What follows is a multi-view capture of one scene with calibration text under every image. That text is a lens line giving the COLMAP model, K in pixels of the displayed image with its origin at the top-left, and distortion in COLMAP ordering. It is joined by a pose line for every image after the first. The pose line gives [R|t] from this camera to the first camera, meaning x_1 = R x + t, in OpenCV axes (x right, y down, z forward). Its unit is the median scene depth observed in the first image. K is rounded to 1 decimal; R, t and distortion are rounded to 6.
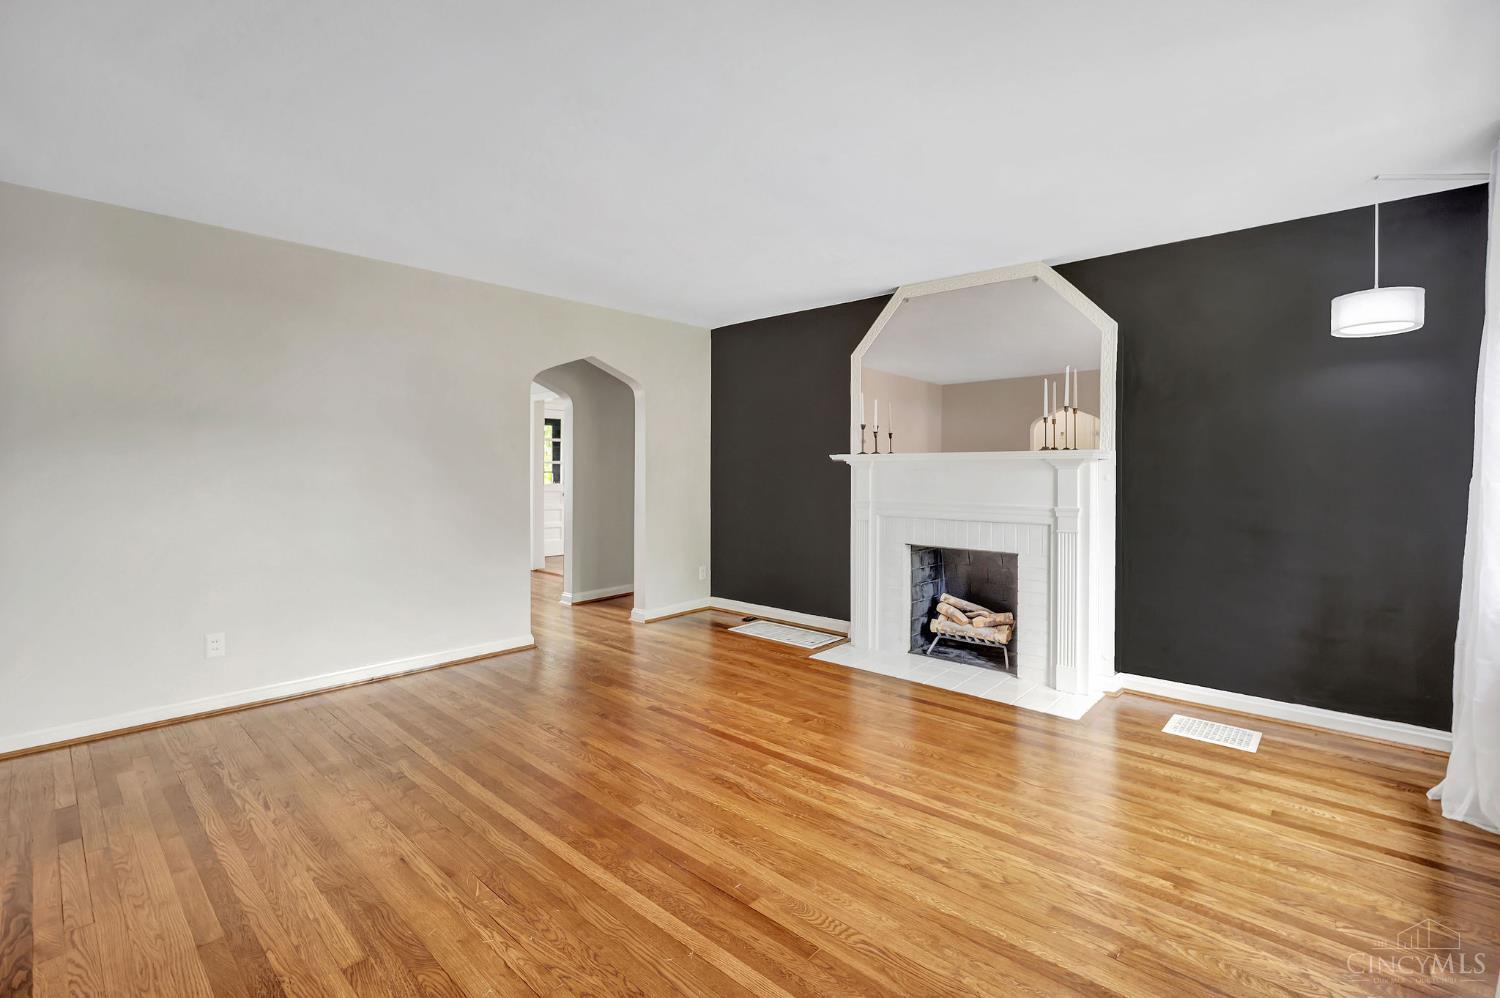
lens RADIAL K [[669.5, 0, 755.0], [0, 669.5, 465.4], [0, 0, 1]] dist [-0.004059, 0.000343]
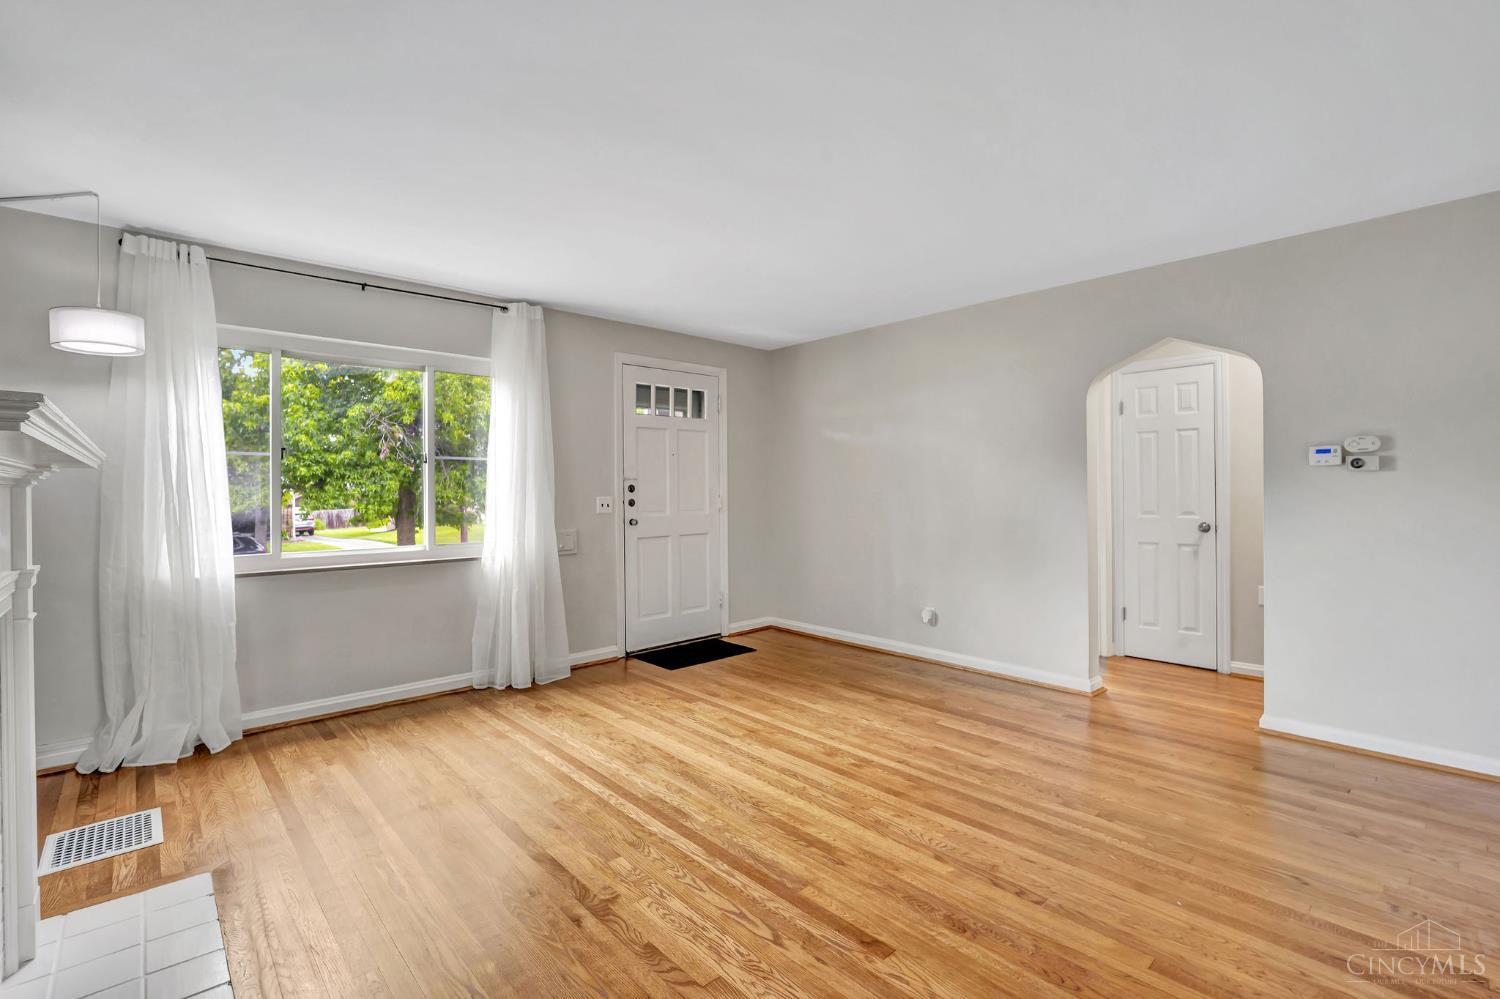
lens RADIAL K [[679.6, 0, 751.4], [0, 679.6, 486.6], [0, 0, 1]] dist [-0.000377, 0.000023]
pose [[-0.995478, 0.003020, 0.094945, -0.097651], [0.001519, 0.999873, -0.015877, 0.014503], [-0.094981, -0.015661, -0.995356, 1.447186]]
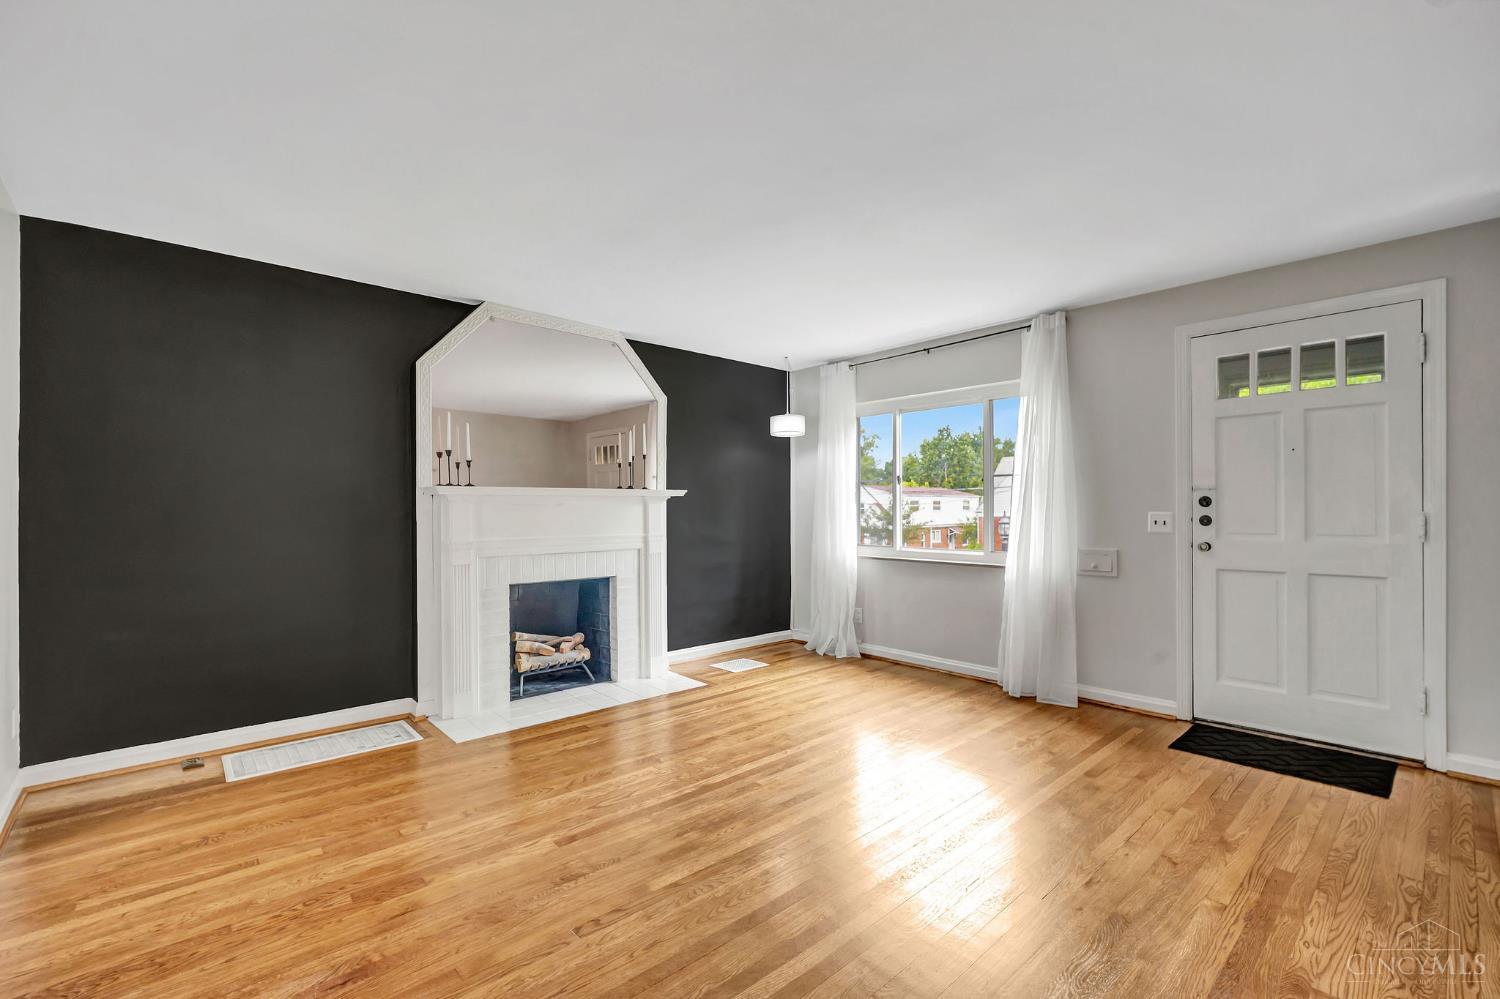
lens RADIAL K [[656.0, 0, 746.9], [0, 656.0, 505.5], [0, 0, 1]] dist [-0.003456, 0.000276]
pose [[0.105251, -0.002748, 0.994442, -0.775392], [-0.005405, 0.999980, 0.003335, 0.002812], [-0.994431, -0.005726, 0.105234, 0.693842]]
